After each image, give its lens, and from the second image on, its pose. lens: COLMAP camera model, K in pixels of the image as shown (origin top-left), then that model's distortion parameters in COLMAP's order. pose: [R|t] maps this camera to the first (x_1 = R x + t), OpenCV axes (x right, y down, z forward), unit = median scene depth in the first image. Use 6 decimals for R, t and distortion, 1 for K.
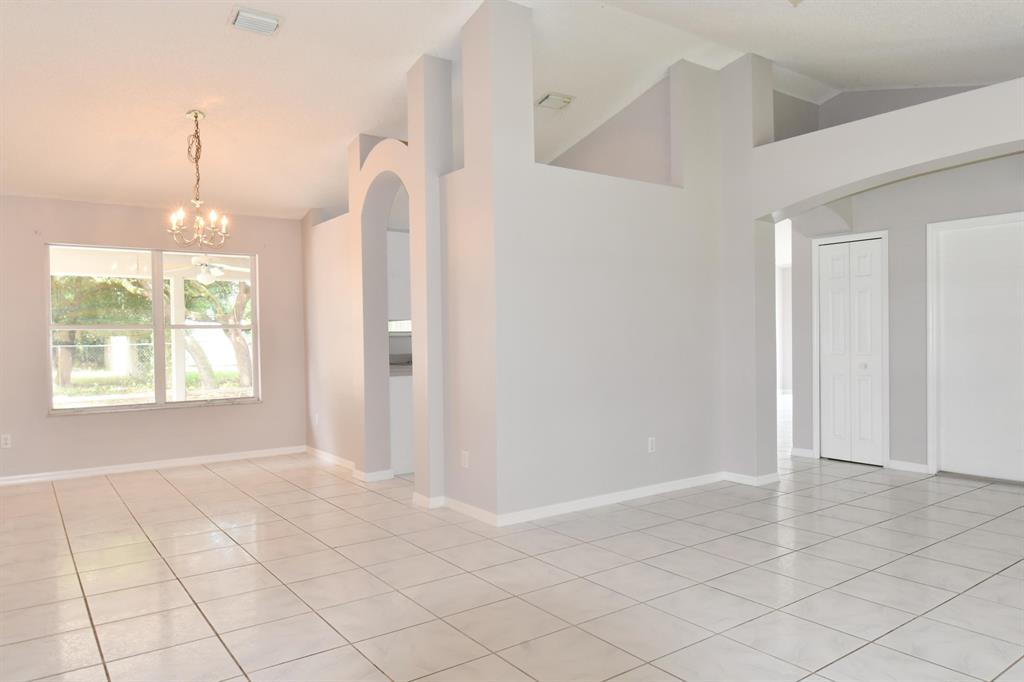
lens RADIAL K [[689.3, 0, 513.9], [0, 689.3, 339.6], [0, 0, 1]] dist [0.009471, -0.013873]
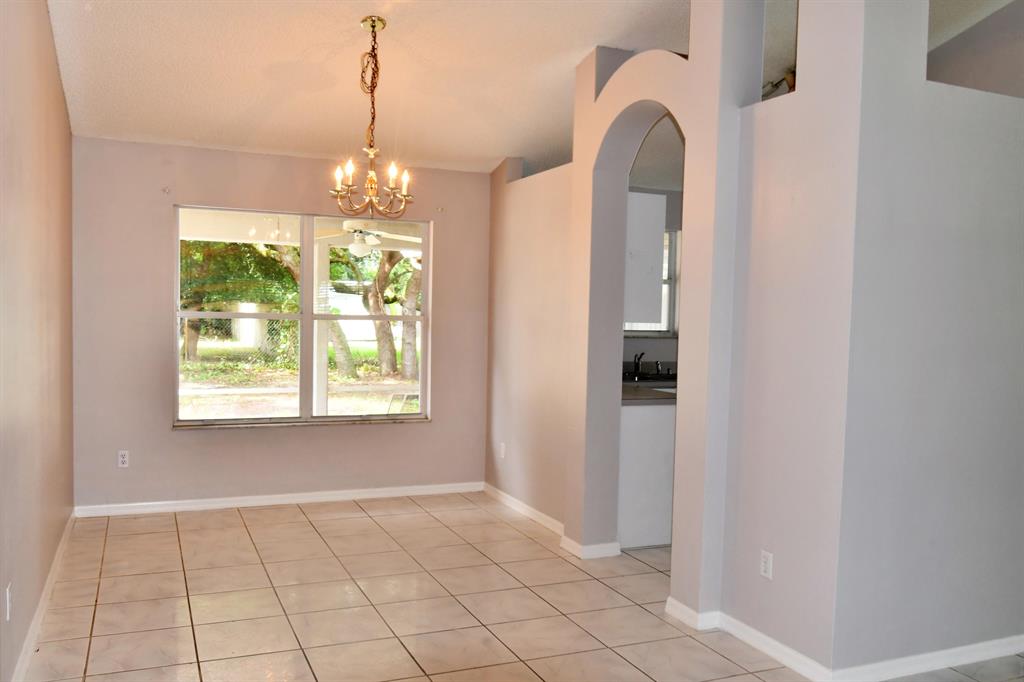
lens RADIAL K [[844.3, 0, 510.4], [0, 844.3, 341.8], [0, 0, 1]] dist [0.002296, 0.000759]
pose [[0.976114, 0.043662, -0.212826, -0.109007], [-0.037082, 0.998706, 0.034812, -0.034361], [0.214070, -0.026088, 0.976470, 0.160574]]
